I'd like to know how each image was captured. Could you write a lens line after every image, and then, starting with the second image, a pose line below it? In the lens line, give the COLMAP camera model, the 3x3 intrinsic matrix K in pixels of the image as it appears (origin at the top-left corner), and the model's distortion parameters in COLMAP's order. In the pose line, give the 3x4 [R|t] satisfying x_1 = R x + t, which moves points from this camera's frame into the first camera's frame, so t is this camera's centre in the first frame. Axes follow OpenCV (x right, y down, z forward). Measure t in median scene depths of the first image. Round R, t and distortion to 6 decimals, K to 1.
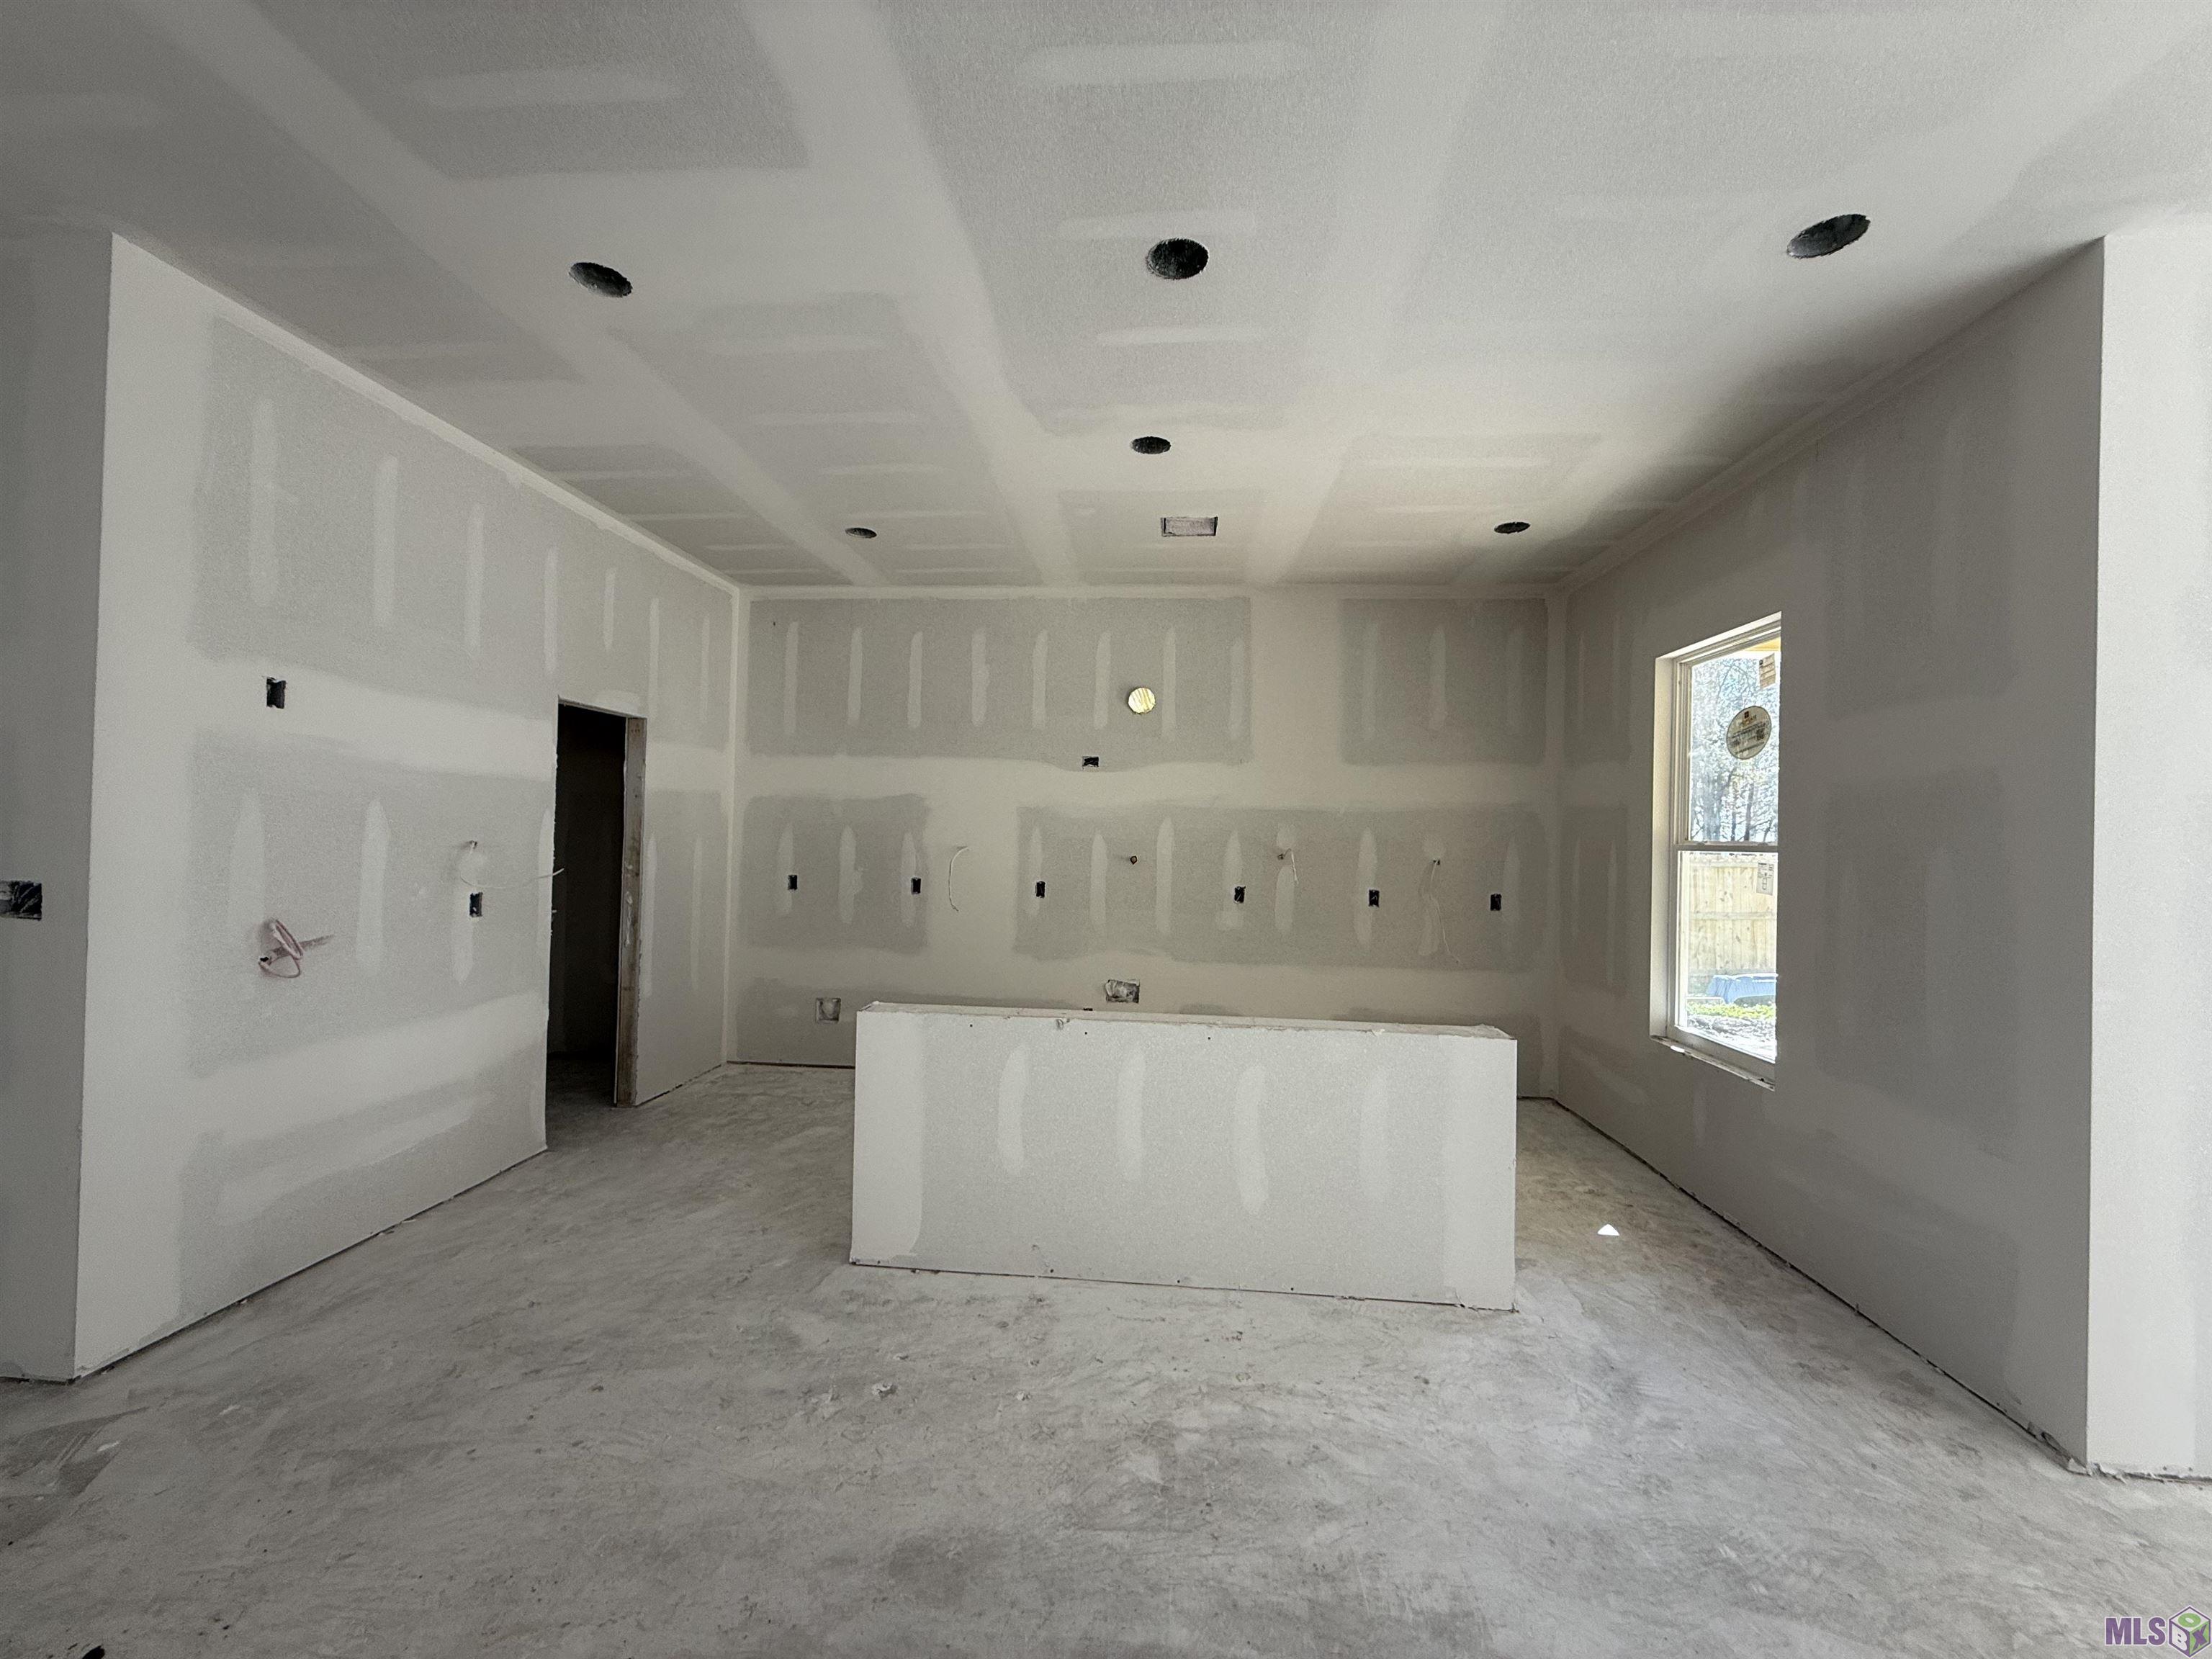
lens RADIAL K [[878.1, 0, 1101.5], [0, 878.1, 830.2], [0, 0, 1]] dist [-0.002236, 0.000900]
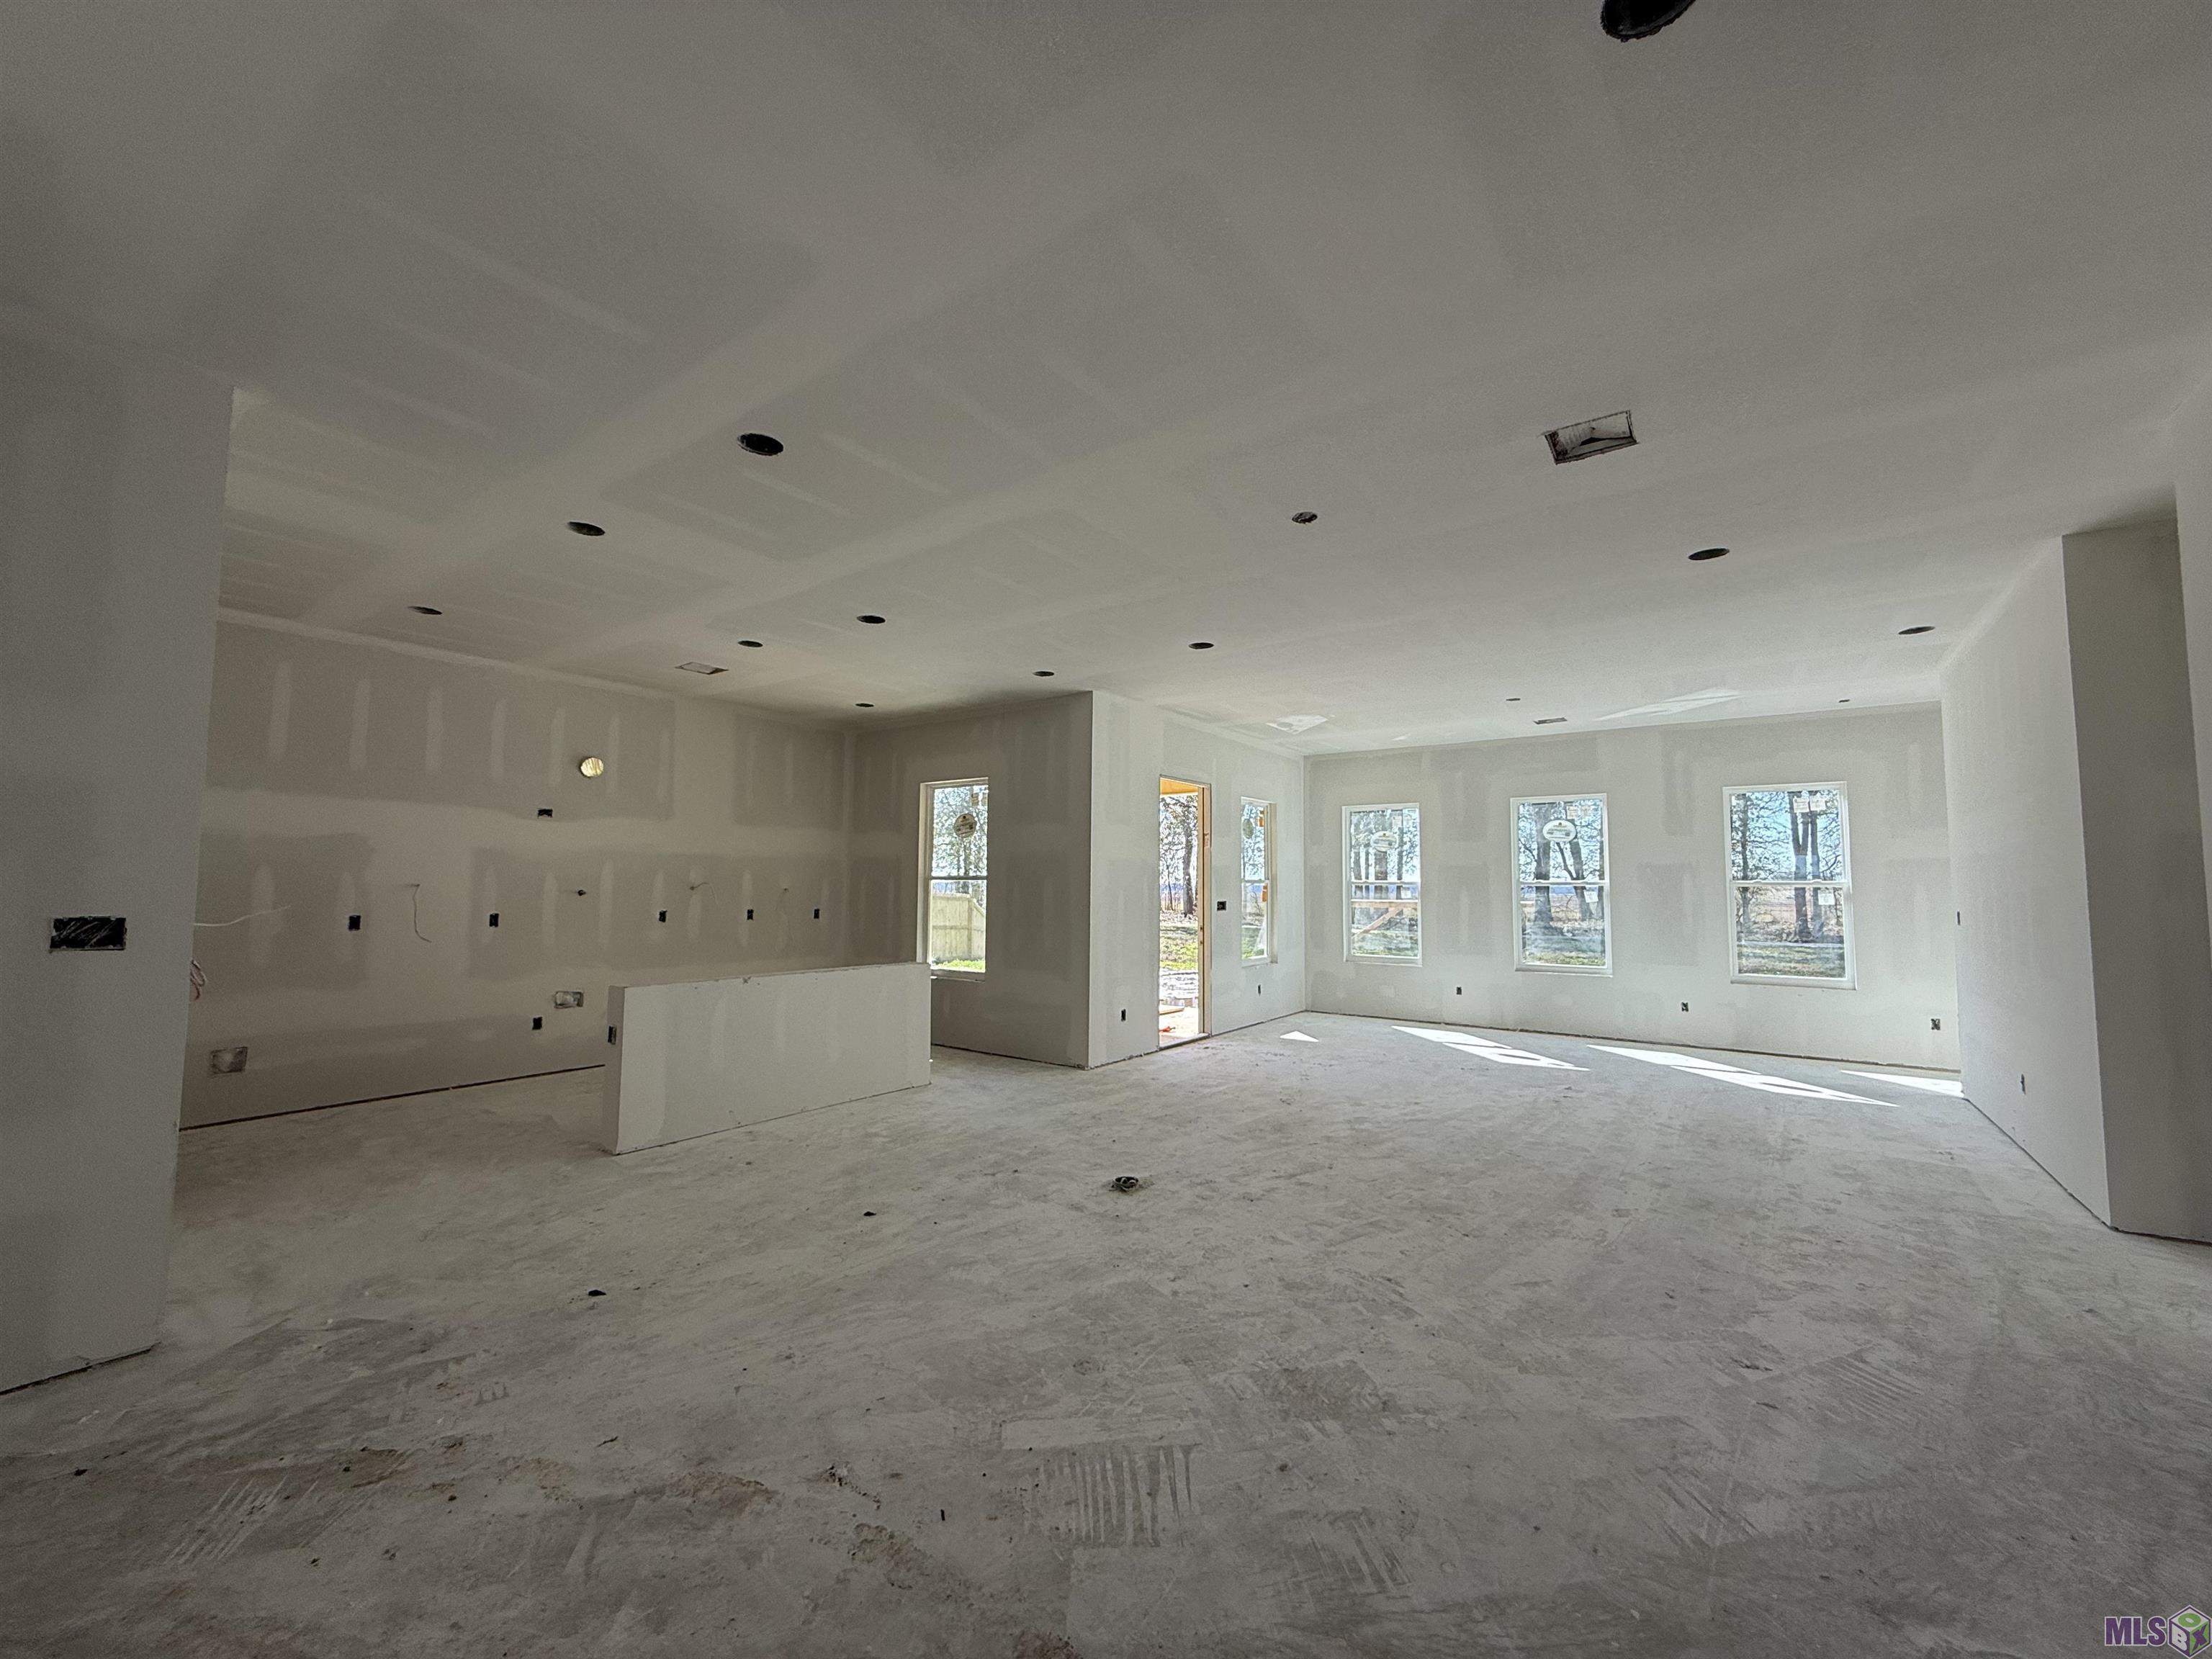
lens RADIAL K [[878.1, 0, 1106.0], [0, 878.1, 827.3], [0, 0, 1]] dist [-0.002236, 0.000900]
pose [[0.514616, 0.042227, 0.856380, -0.850748], [-0.003693, 0.998886, -0.047034, -0.004415], [-0.857413, 0.021042, 0.514199, -0.379303]]
